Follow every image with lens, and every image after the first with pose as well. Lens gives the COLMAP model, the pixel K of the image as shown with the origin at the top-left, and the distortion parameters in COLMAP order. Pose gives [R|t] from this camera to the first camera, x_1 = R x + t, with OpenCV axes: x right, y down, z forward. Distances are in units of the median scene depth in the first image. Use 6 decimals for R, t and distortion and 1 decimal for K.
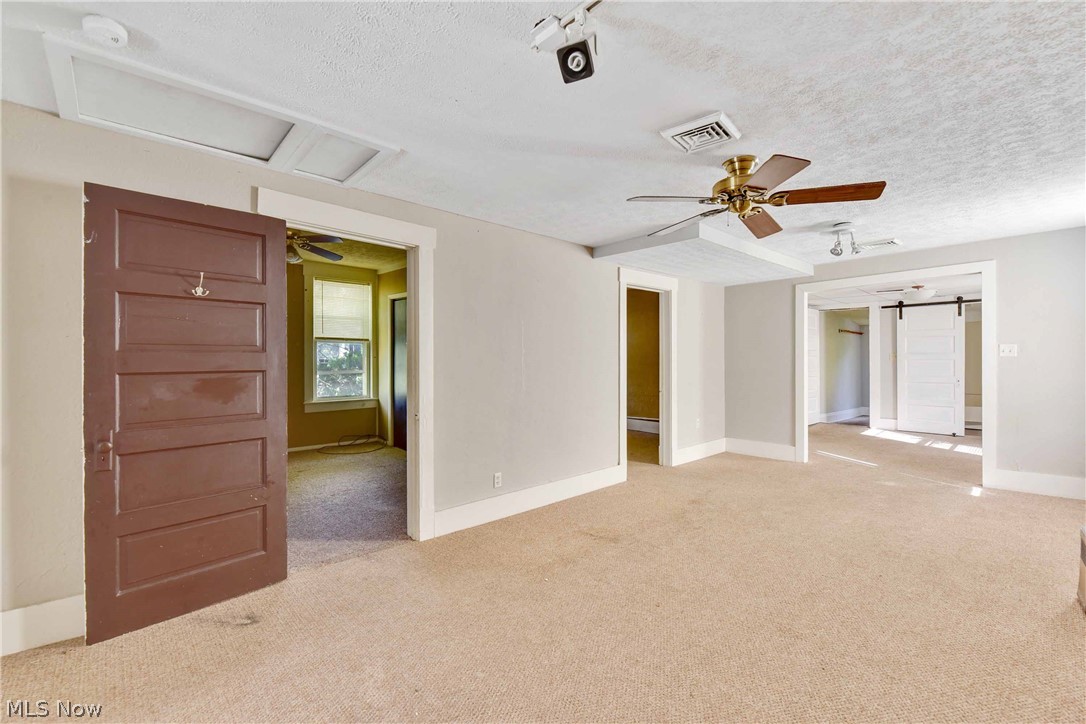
lens RADIAL K [[463.5, 0, 550.6], [0, 463.5, 360.3], [0, 0, 1]] dist [0.001662, 0.000314]
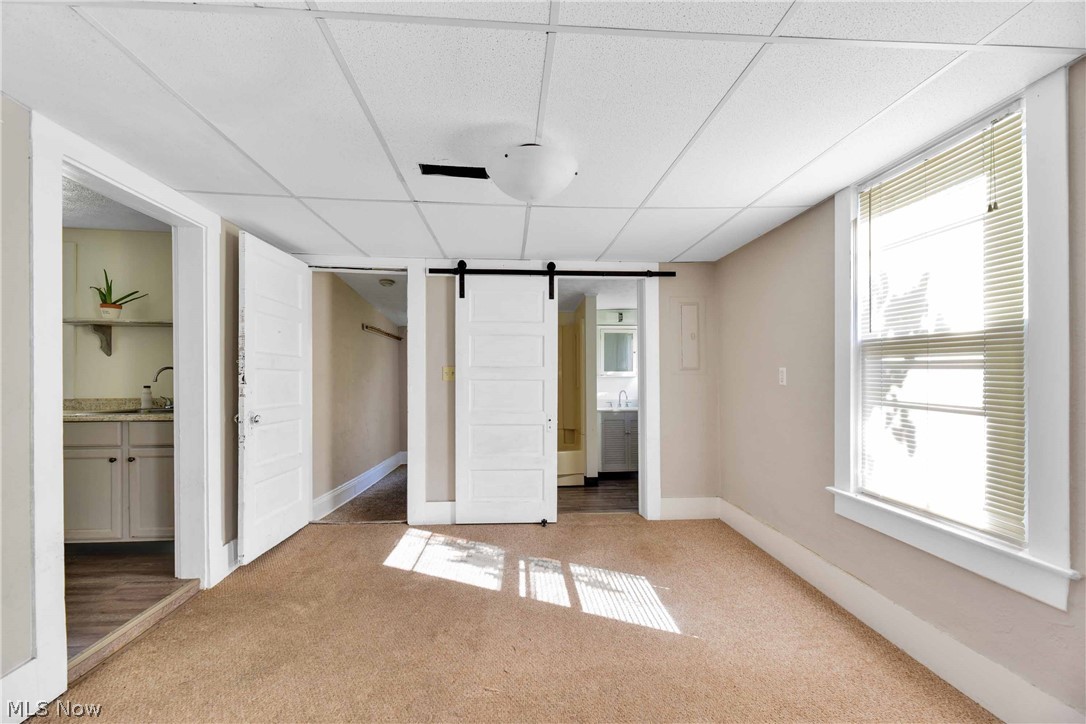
lens RADIAL K [[443.3, 0, 549.9], [0, 443.3, 378.1], [0, 0, 1]] dist [-0.003428, -0.001212]
pose [[0.617821, 0.005067, 0.786302, 0.439745], [-0.005003, 0.999984, -0.002513, -0.002597], [-0.786303, -0.002382, 0.617837, 0.631030]]
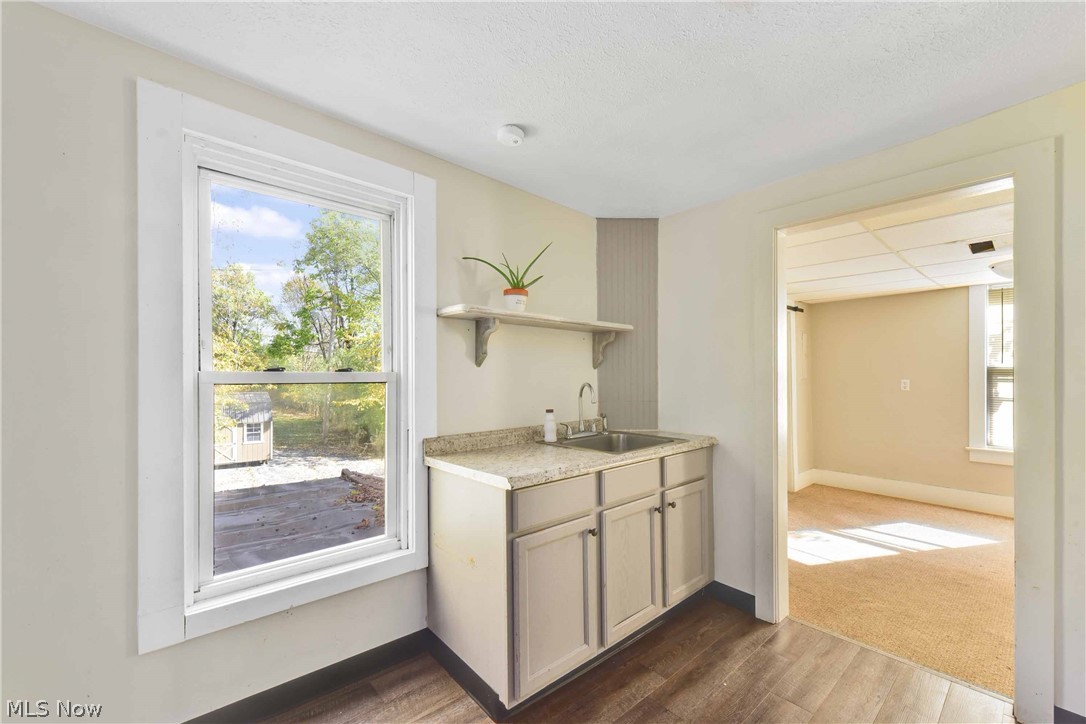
lens RADIAL K [[443.3, 0, 545.4], [0, 443.3, 383.6], [0, 0, 1]] dist [-0.003428, -0.001212]
pose [[0.031550, -0.004011, 0.999494, 0.225627], [0.005564, 0.999977, 0.003837, -0.013445], [-0.999487, 0.005440, 0.031571, 1.194728]]
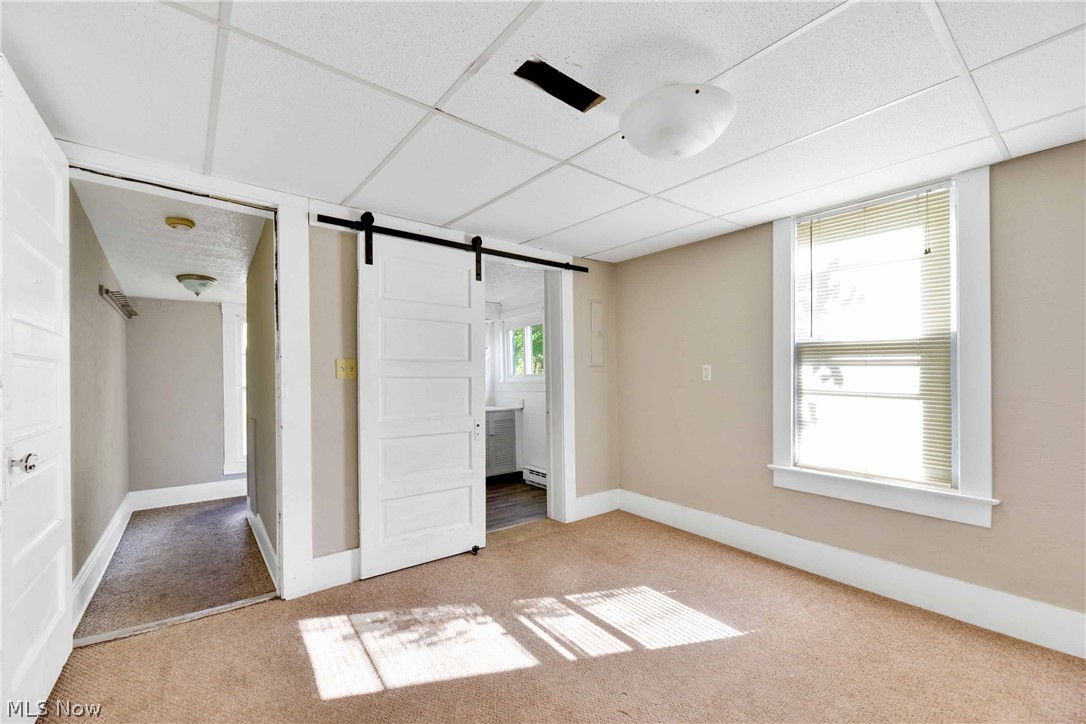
lens RADIAL K [[443.3, 0, 551.0], [0, 443.3, 373.8], [0, 0, 1]] dist [-0.003428, -0.001212]
pose [[0.066619, 0.010617, 0.997722, 0.422604], [0.001281, 0.999942, -0.010726, -0.000403], [-0.997778, 0.001992, 0.066601, 0.831333]]
